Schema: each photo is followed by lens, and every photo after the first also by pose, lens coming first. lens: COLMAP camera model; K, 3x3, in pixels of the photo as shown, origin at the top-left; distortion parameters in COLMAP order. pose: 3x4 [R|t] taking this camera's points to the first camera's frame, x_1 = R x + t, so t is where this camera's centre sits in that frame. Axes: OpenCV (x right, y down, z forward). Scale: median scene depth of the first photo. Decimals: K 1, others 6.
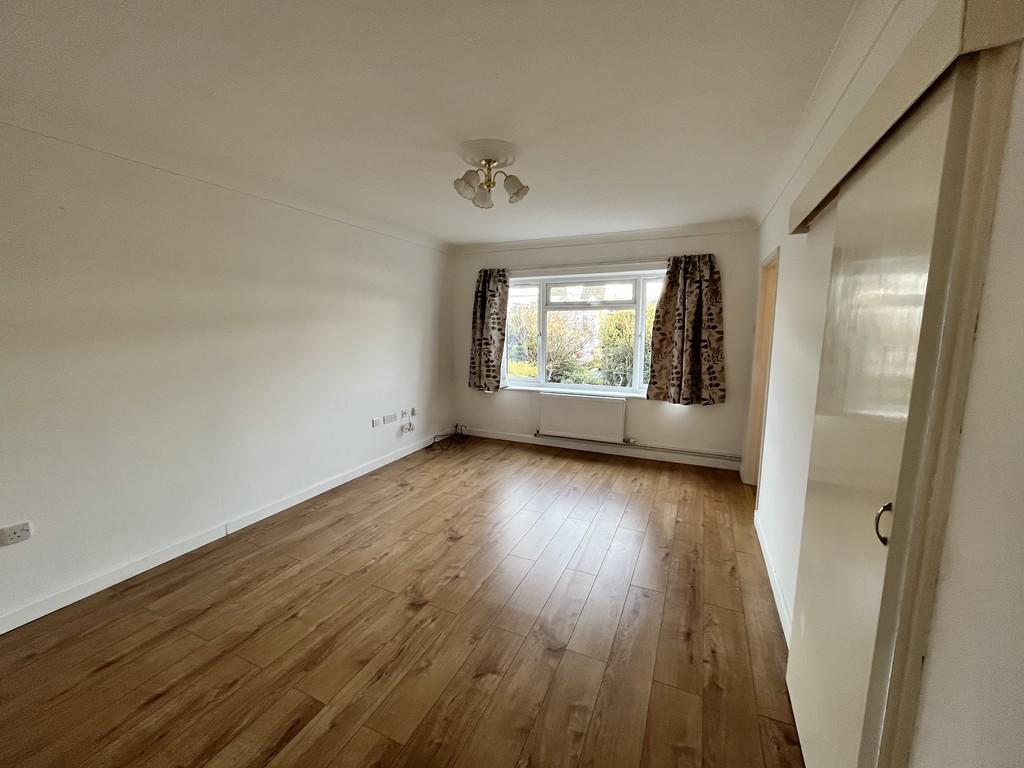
lens RADIAL K [[414.1, 0, 510.1], [0, 414.1, 384.5], [0, 0, 1]] dist [-0.002063, 0.000163]
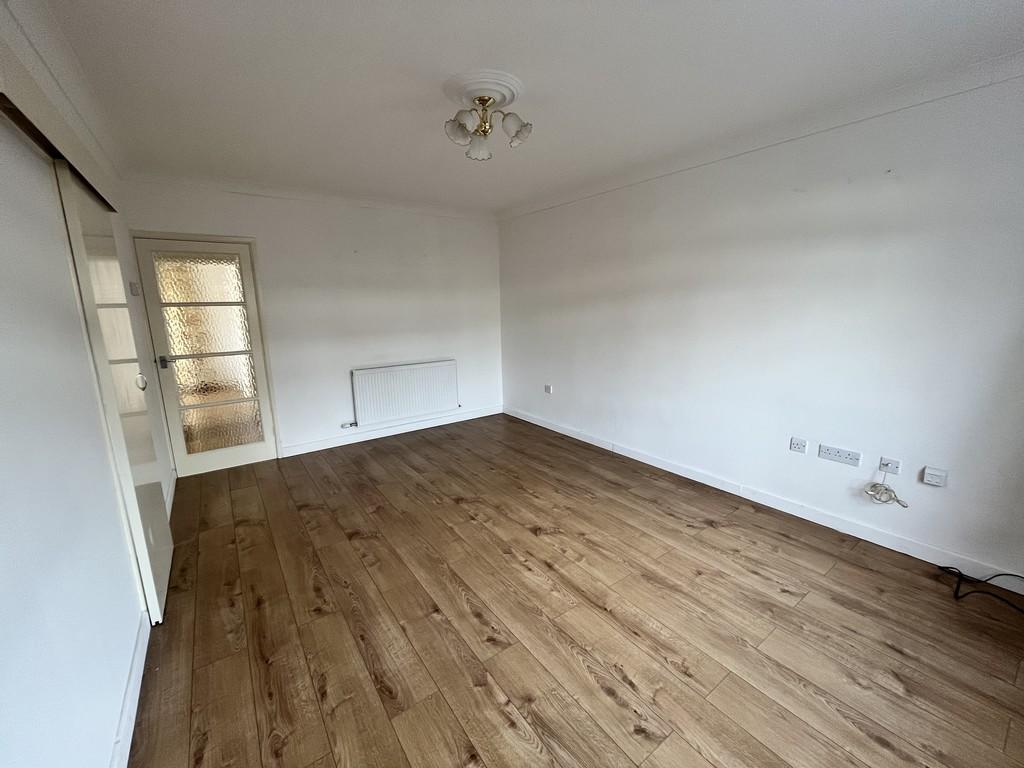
lens RADIAL K [[414.1, 0, 510.1], [0, 414.1, 384.5], [0, 0, 1]] dist [-0.002063, 0.000163]
pose [[-0.492308, 0.176154, -0.852410, 0.431923], [-0.106783, 0.959687, 0.259995, -0.119368], [0.863846, 0.219021, -0.453651, 0.900597]]
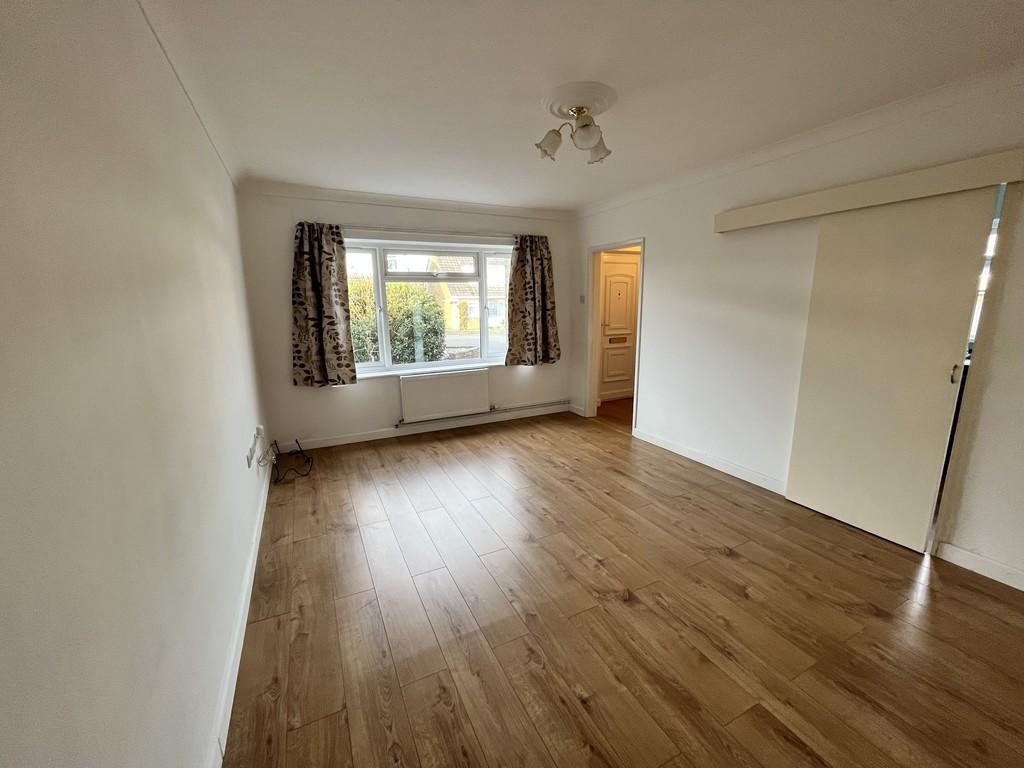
lens RADIAL K [[414.1, 0, 510.1], [0, 414.1, 384.5], [0, 0, 1]] dist [-0.002063, 0.000163]
pose [[0.625694, -0.164449, 0.762538, -0.538950], [0.123710, 0.986074, 0.111148, -0.038599], [-0.770197, 0.024789, 0.637324, 0.320410]]
